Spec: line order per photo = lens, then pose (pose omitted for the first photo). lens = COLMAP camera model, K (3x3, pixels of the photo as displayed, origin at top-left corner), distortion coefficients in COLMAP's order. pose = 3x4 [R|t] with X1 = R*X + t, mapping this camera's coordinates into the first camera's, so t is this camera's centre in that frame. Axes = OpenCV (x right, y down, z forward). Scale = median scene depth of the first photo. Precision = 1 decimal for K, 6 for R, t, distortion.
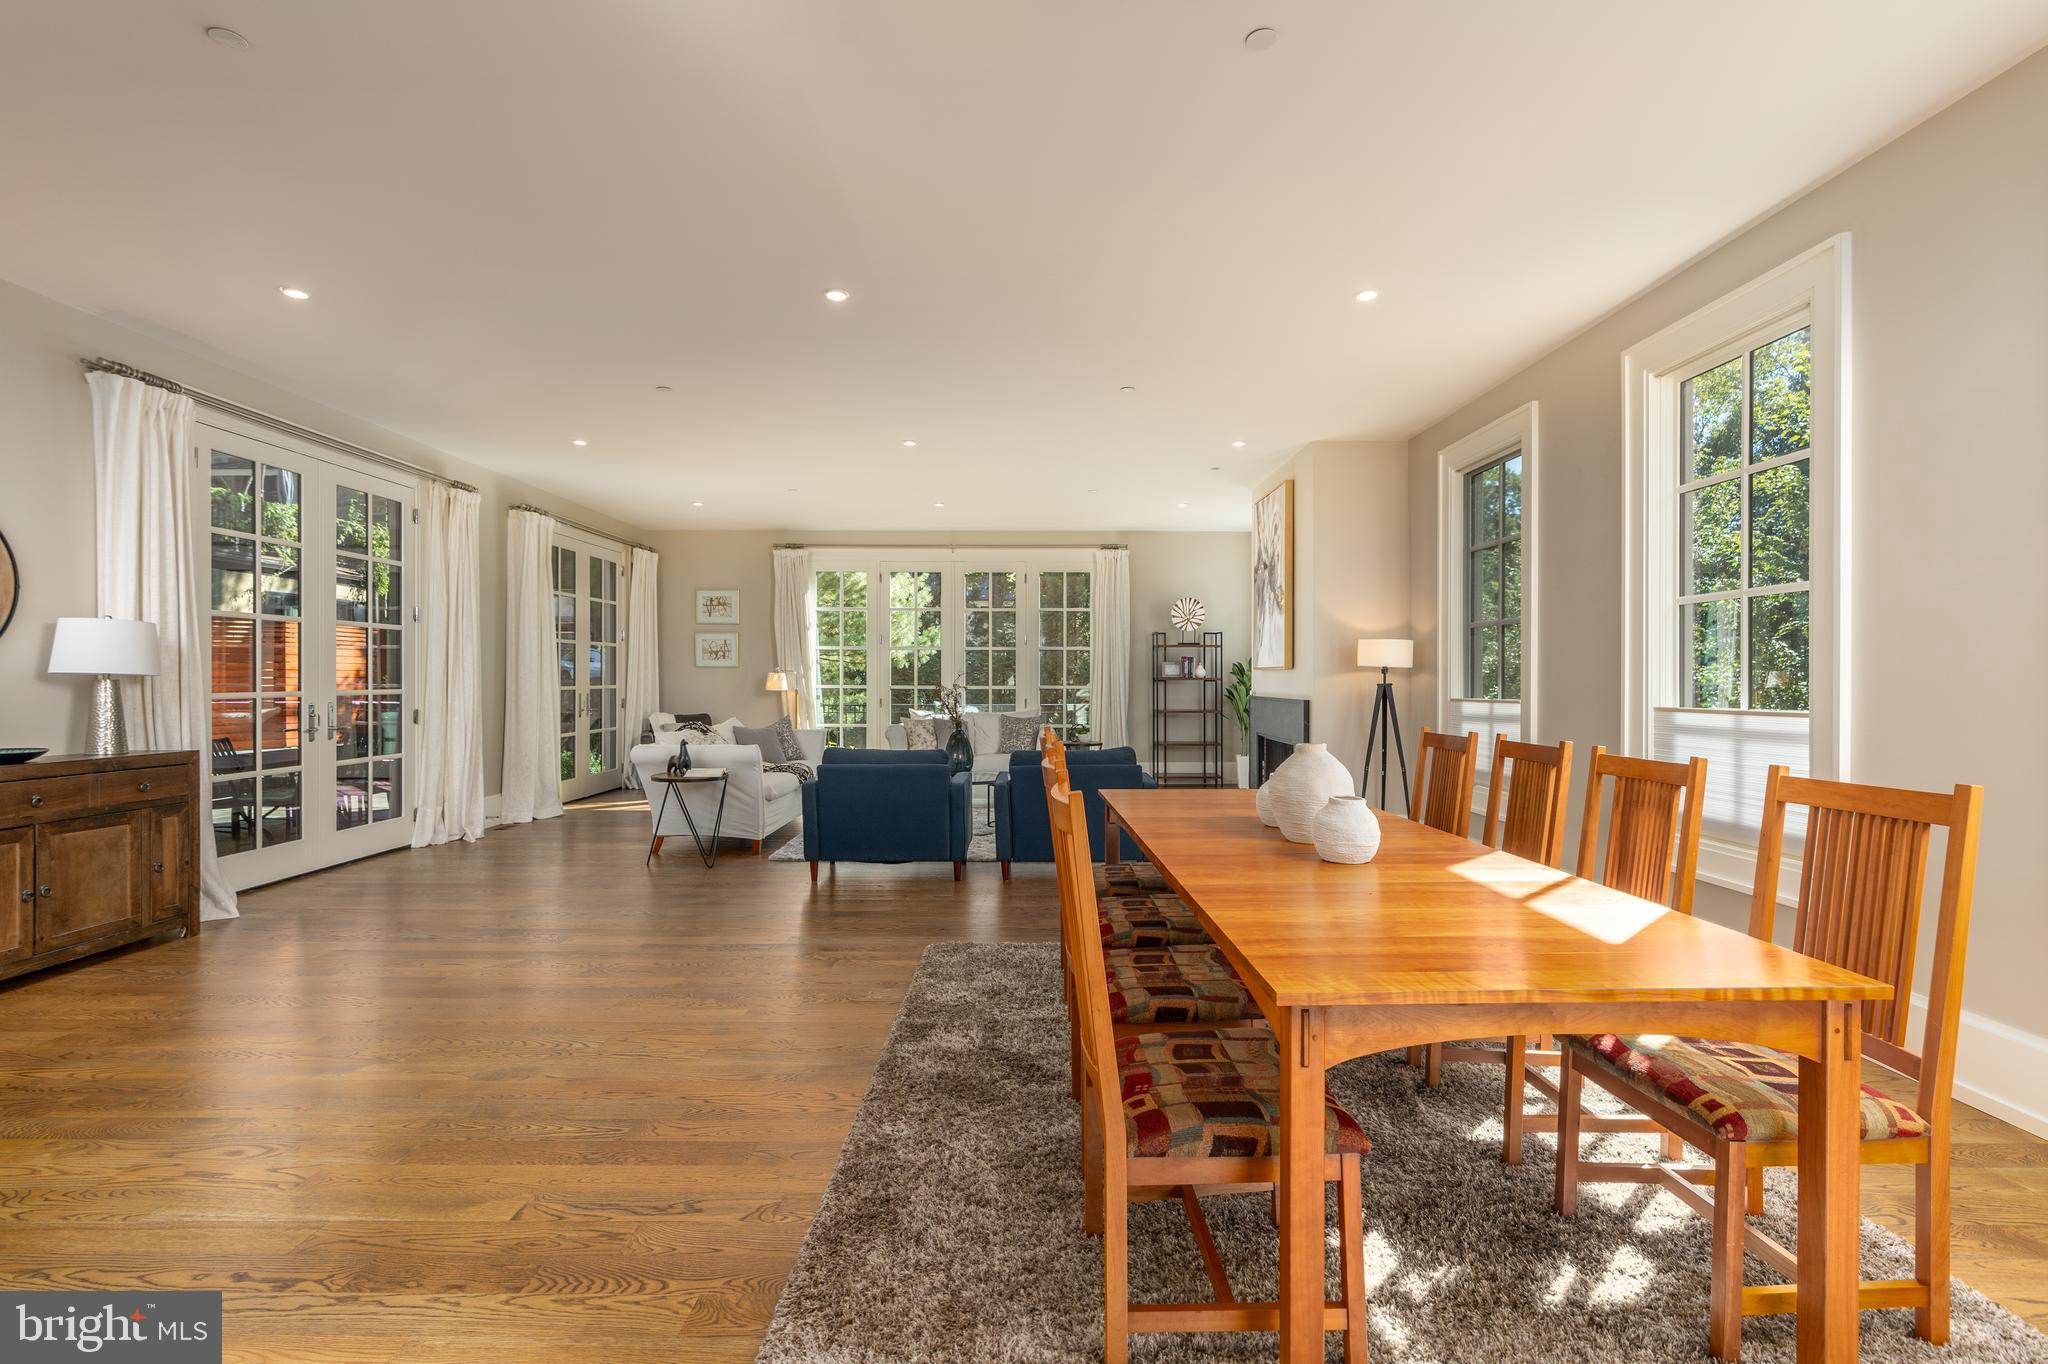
lens RADIAL K [[939.1, 0, 1021.5], [0, 939.1, 671.6], [0, 0, 1]] dist [-0.005153, 0.002011]
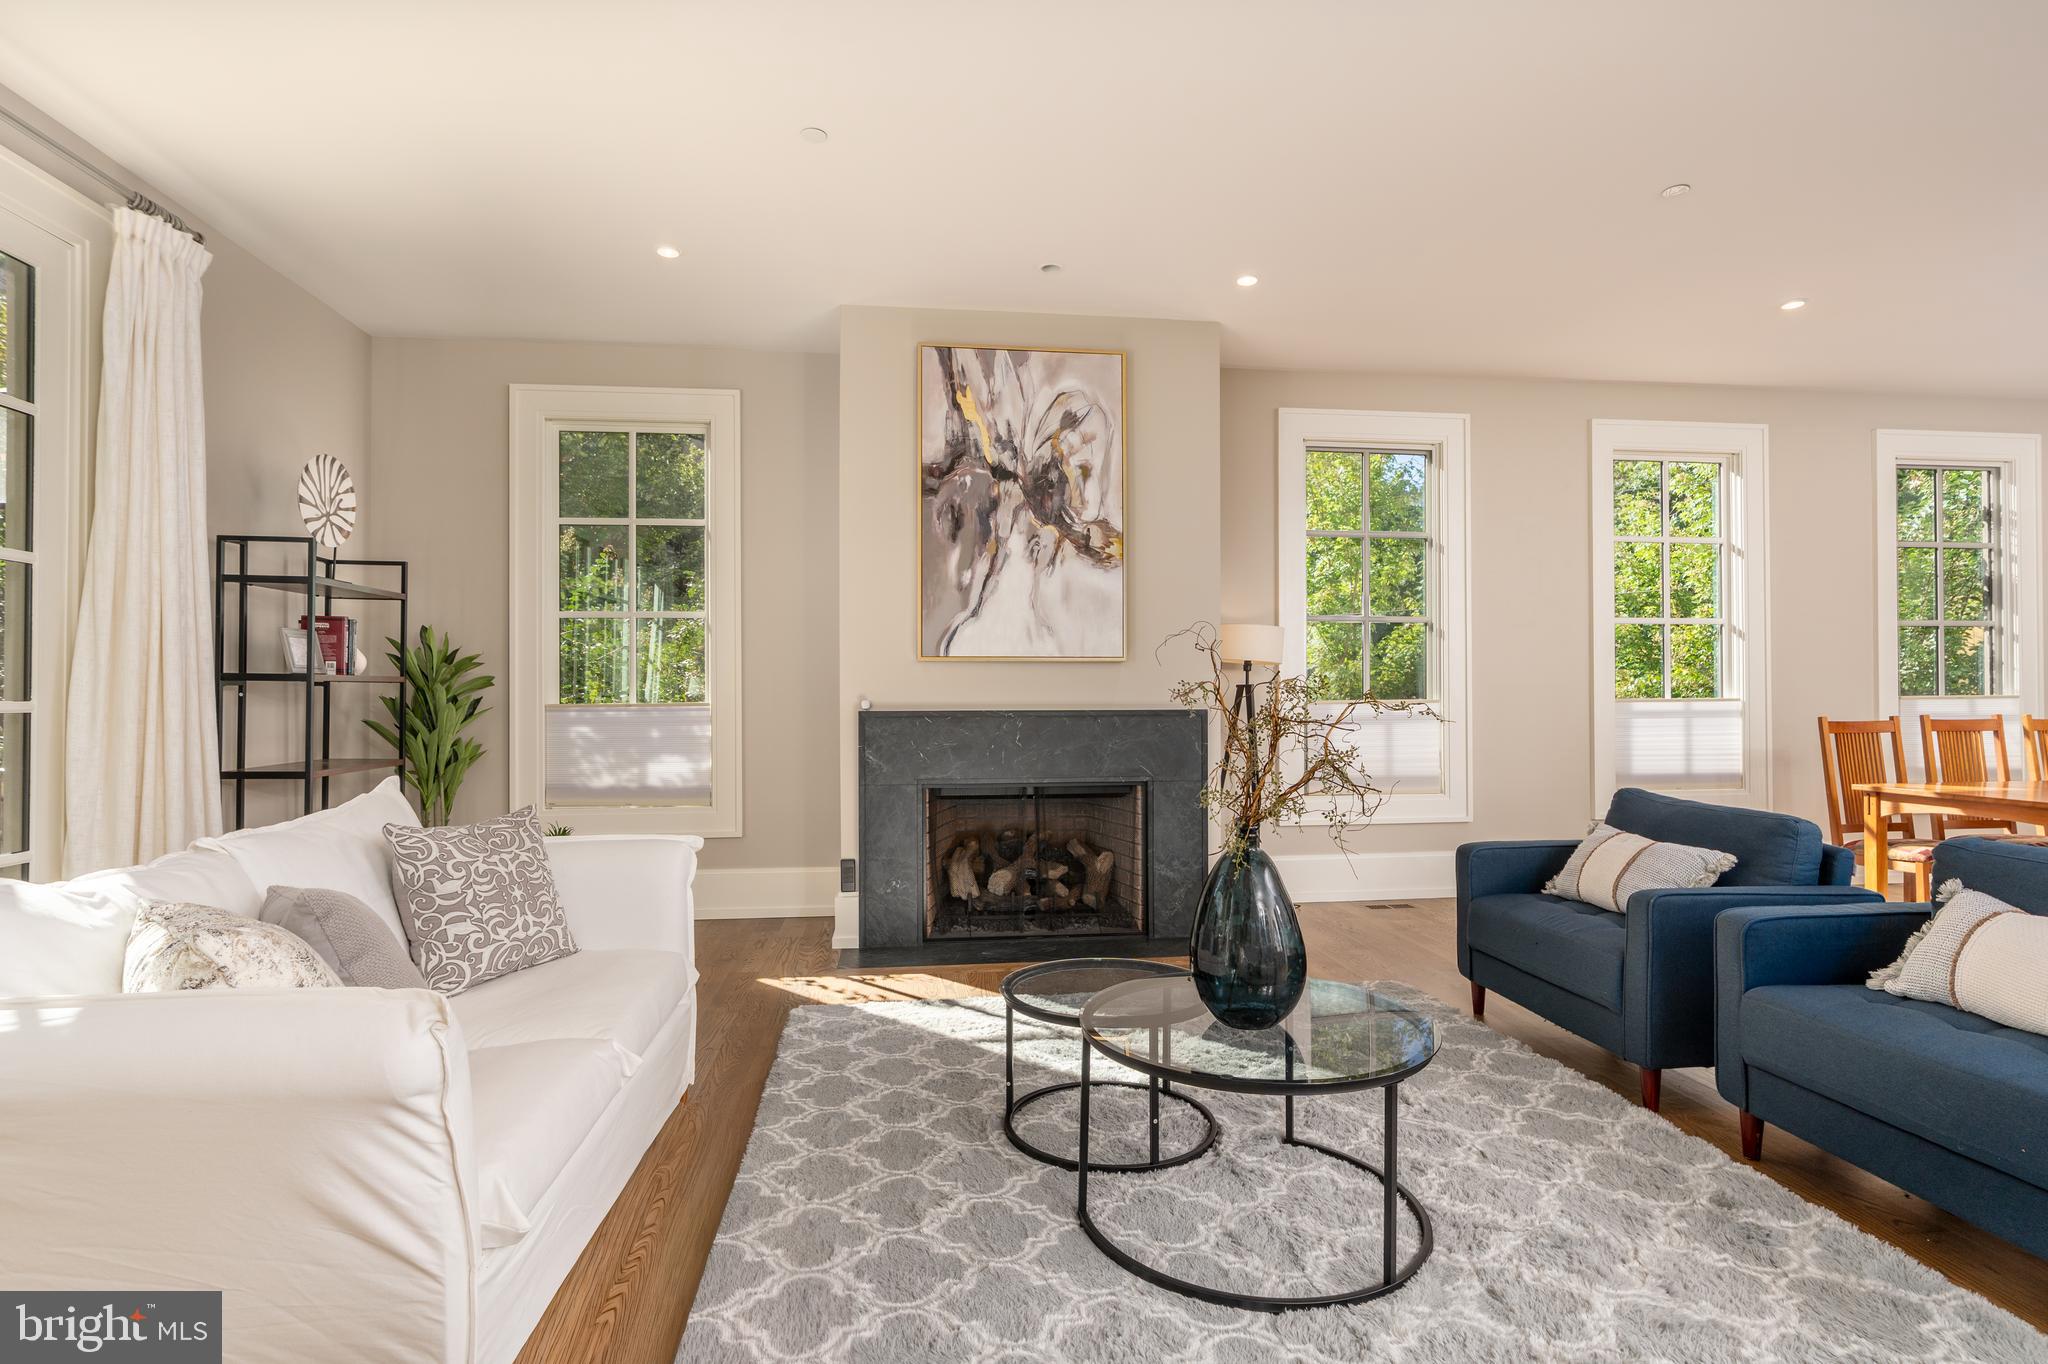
lens RADIAL K [[1031.7, 0, 1030.1], [0, 1031.7, 676.0], [0, 0, 1]] dist [0.003889, 0.001552]
pose [[-0.118256, 0.009969, 0.992933, -0.312181], [-0.006091, 0.999924, -0.010764, 0.012227], [-0.992965, -0.007321, -0.118186, 0.946145]]
